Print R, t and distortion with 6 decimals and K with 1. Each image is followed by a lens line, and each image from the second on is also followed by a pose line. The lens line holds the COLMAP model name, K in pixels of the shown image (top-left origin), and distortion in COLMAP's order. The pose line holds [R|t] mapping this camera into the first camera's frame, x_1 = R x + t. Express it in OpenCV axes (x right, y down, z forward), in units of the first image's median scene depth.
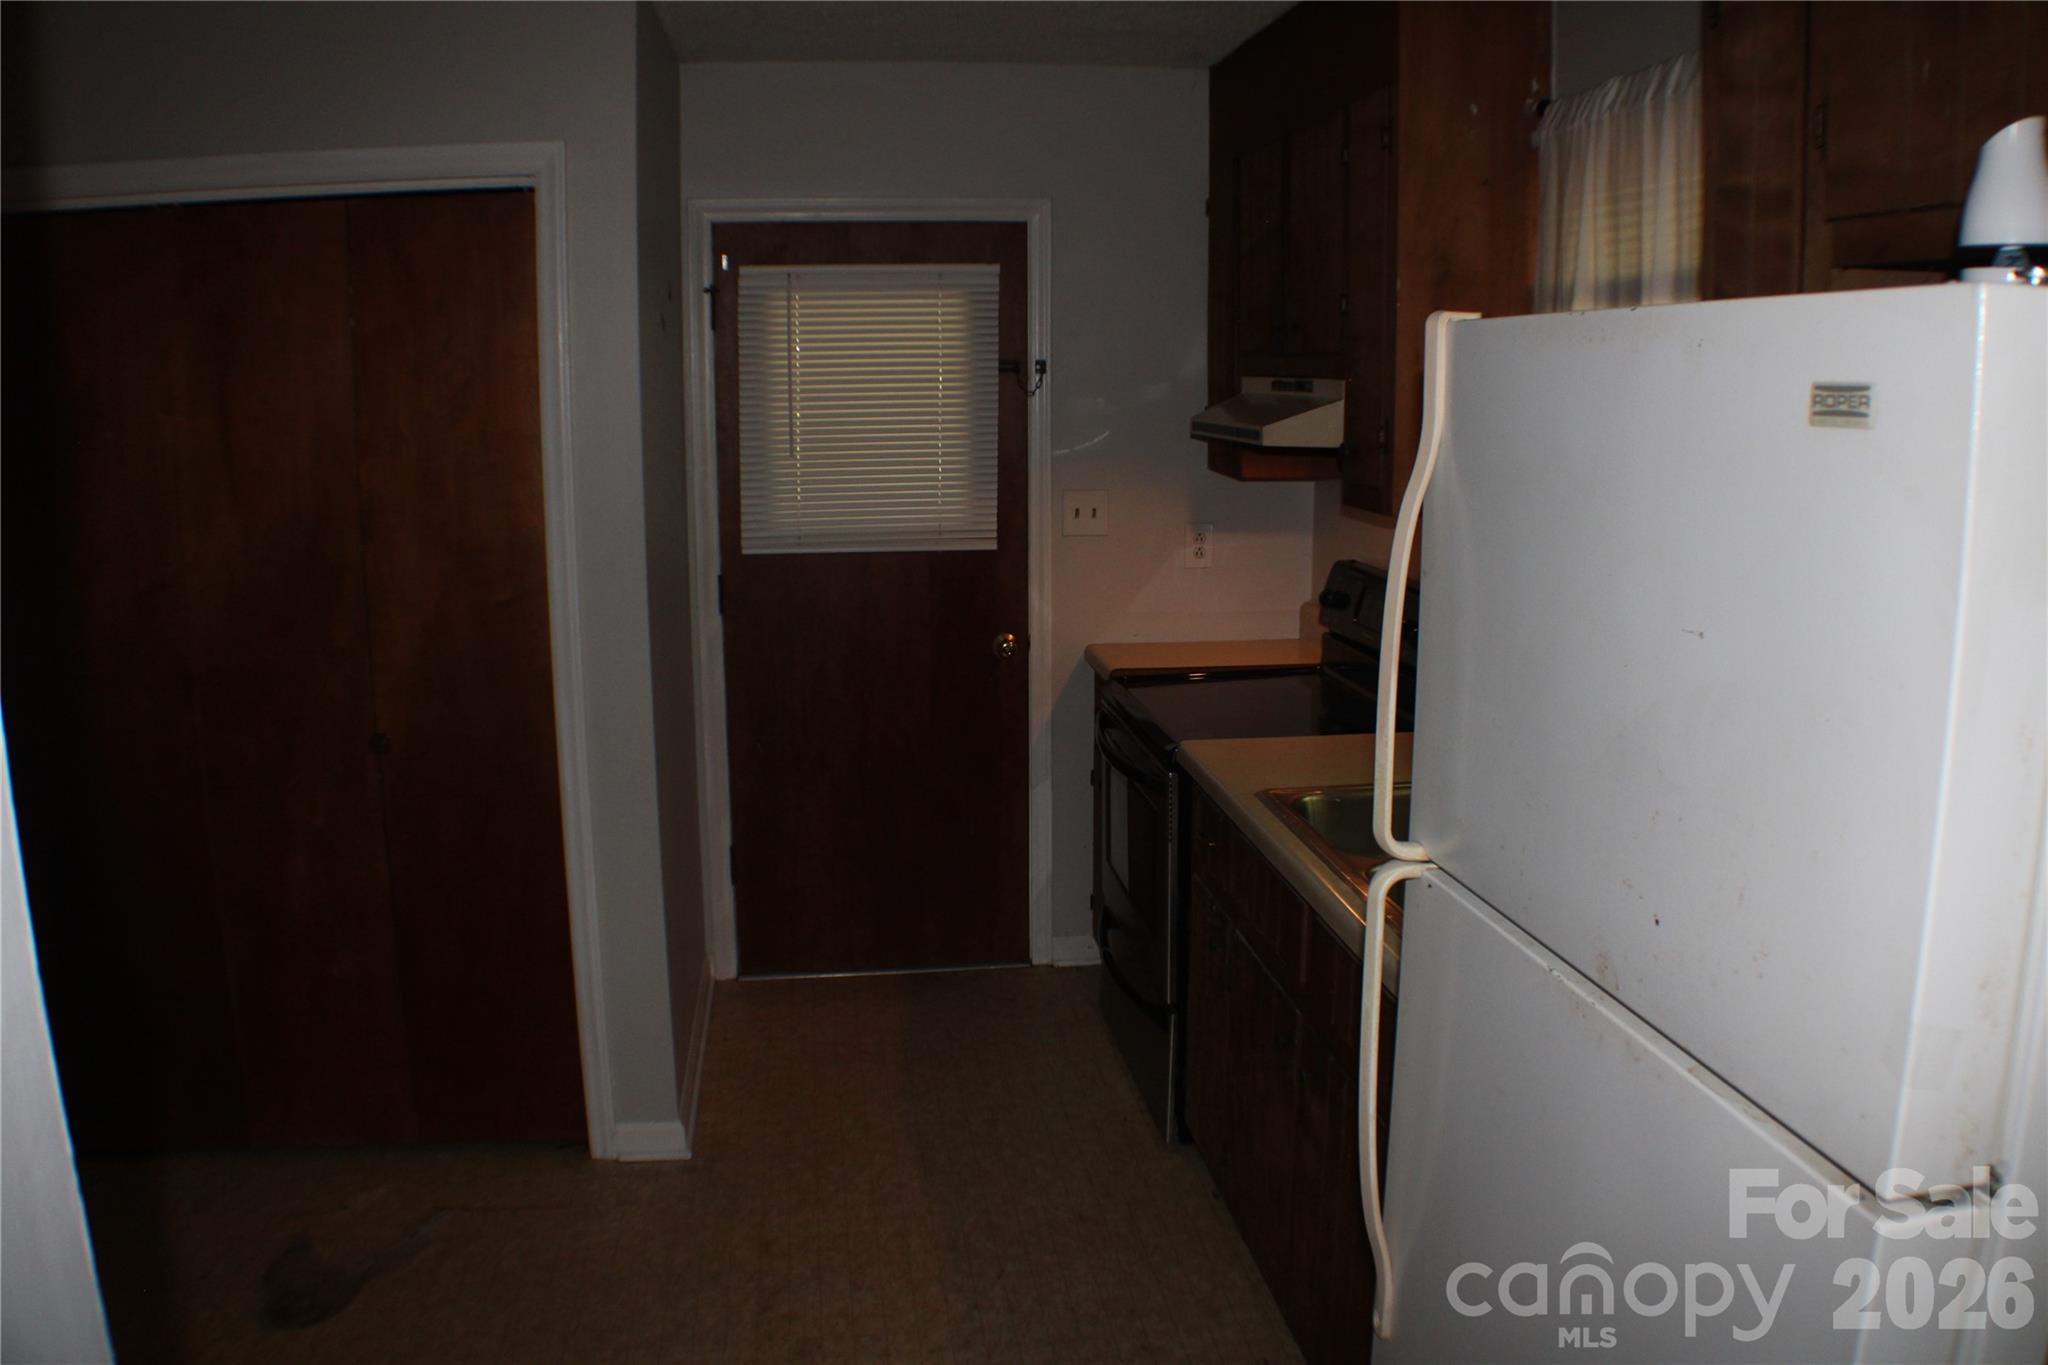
lens RADIAL K [[1546.1, 0, 1011.1], [0, 1546.1, 664.2], [0, 0, 1]] dist [-0.218993, 0.085982]
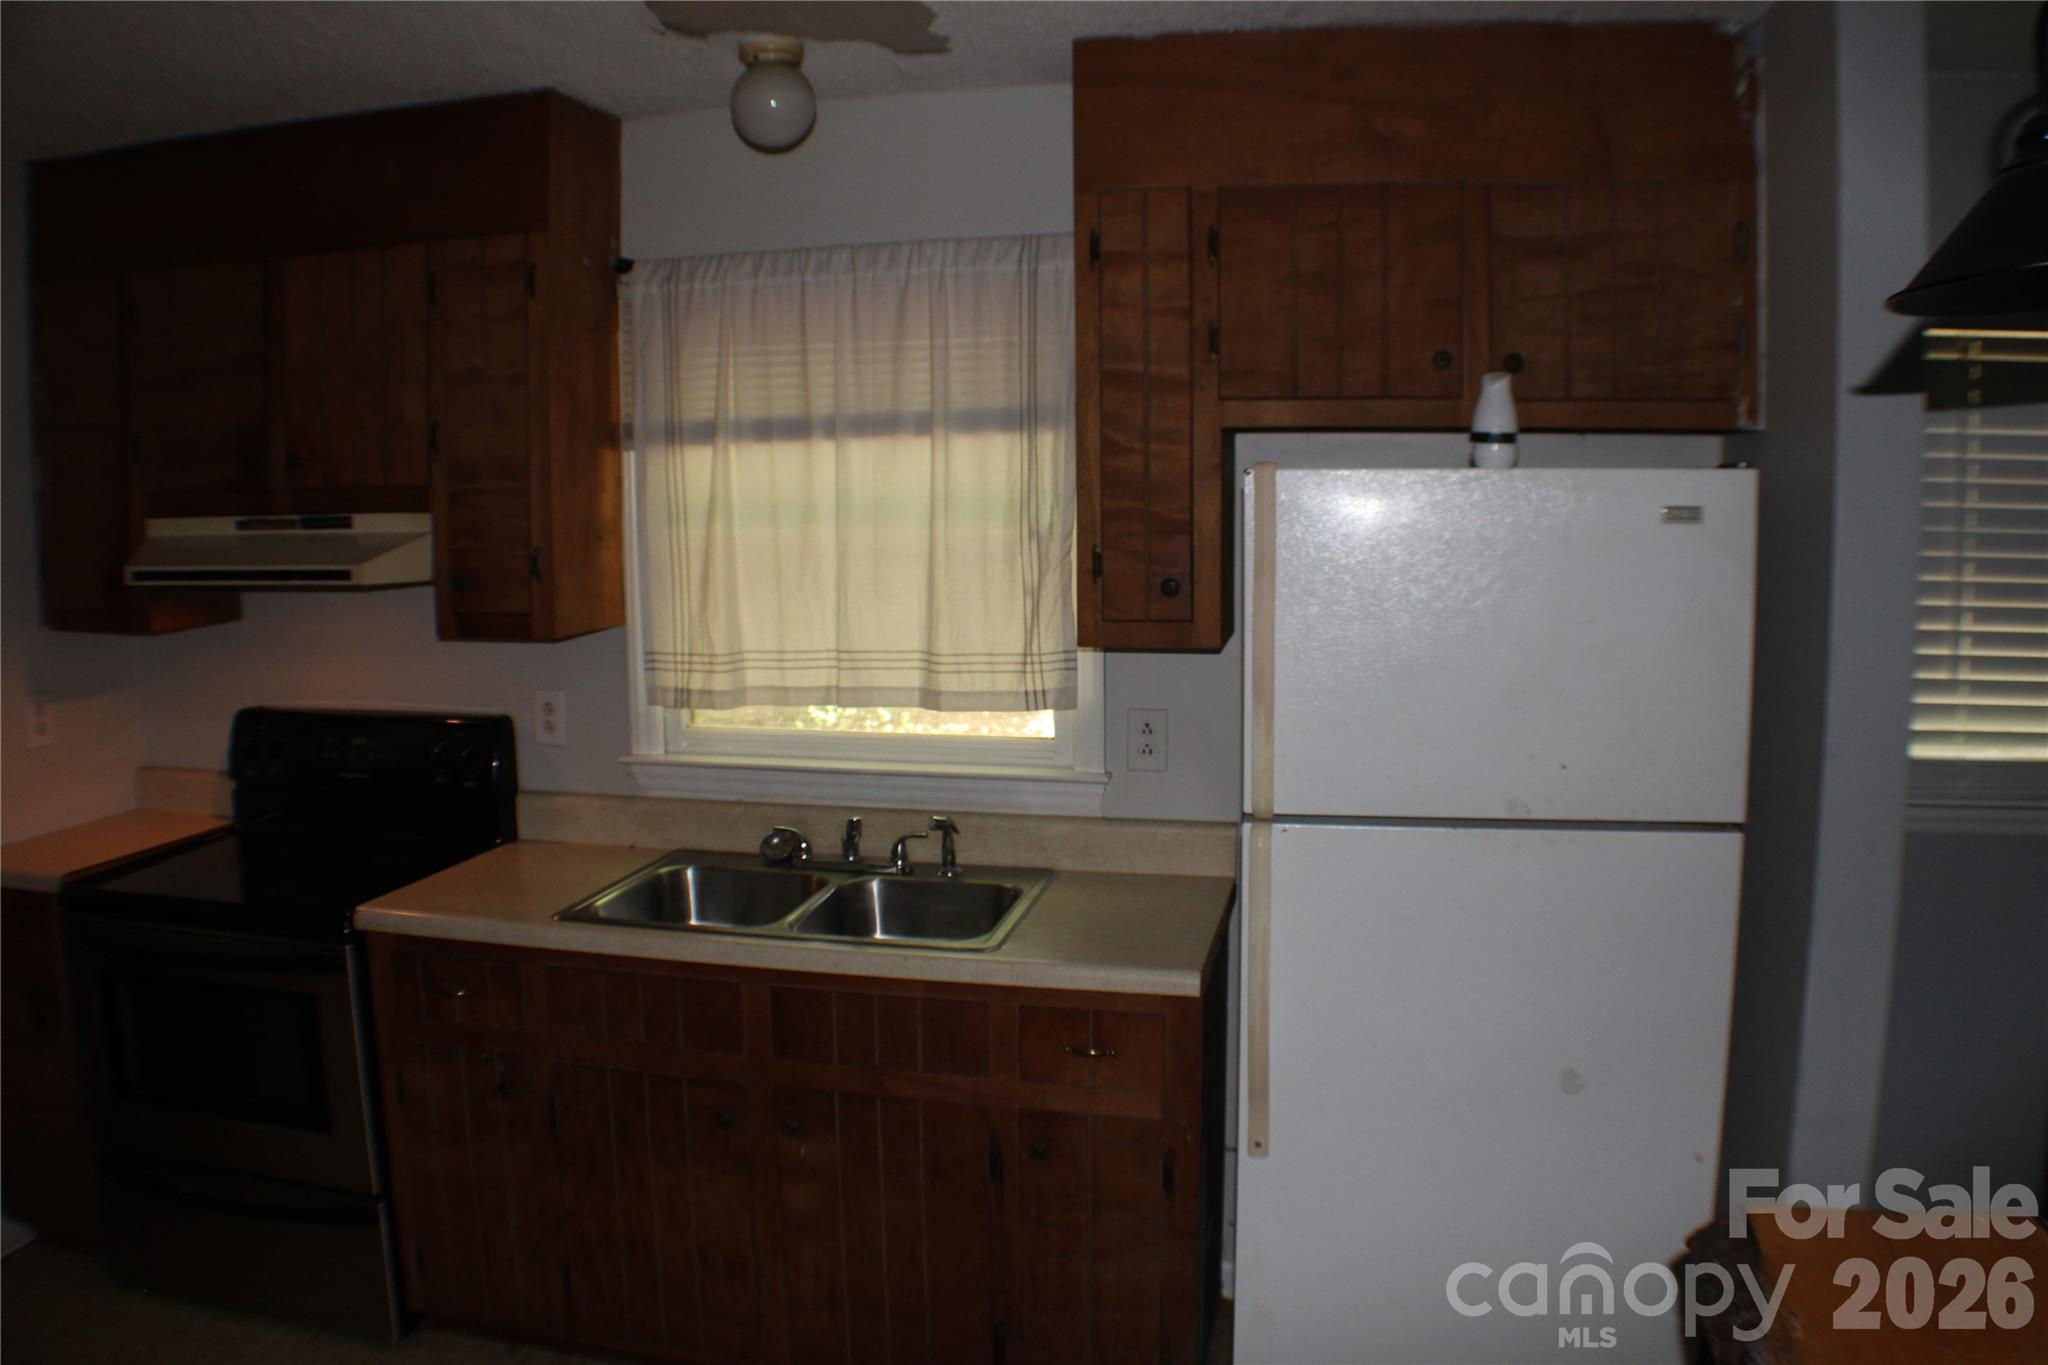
lens RADIAL K [[1546.1, 0, 1011.1], [0, 1546.1, 664.2], [0, 0, 1]] dist [-0.218993, 0.085982]
pose [[0.351217, -0.108962, 0.929932, -0.538139], [0.180360, 0.982477, 0.047001, -0.061693], [-0.918758, 0.151216, 0.364715, 0.281871]]
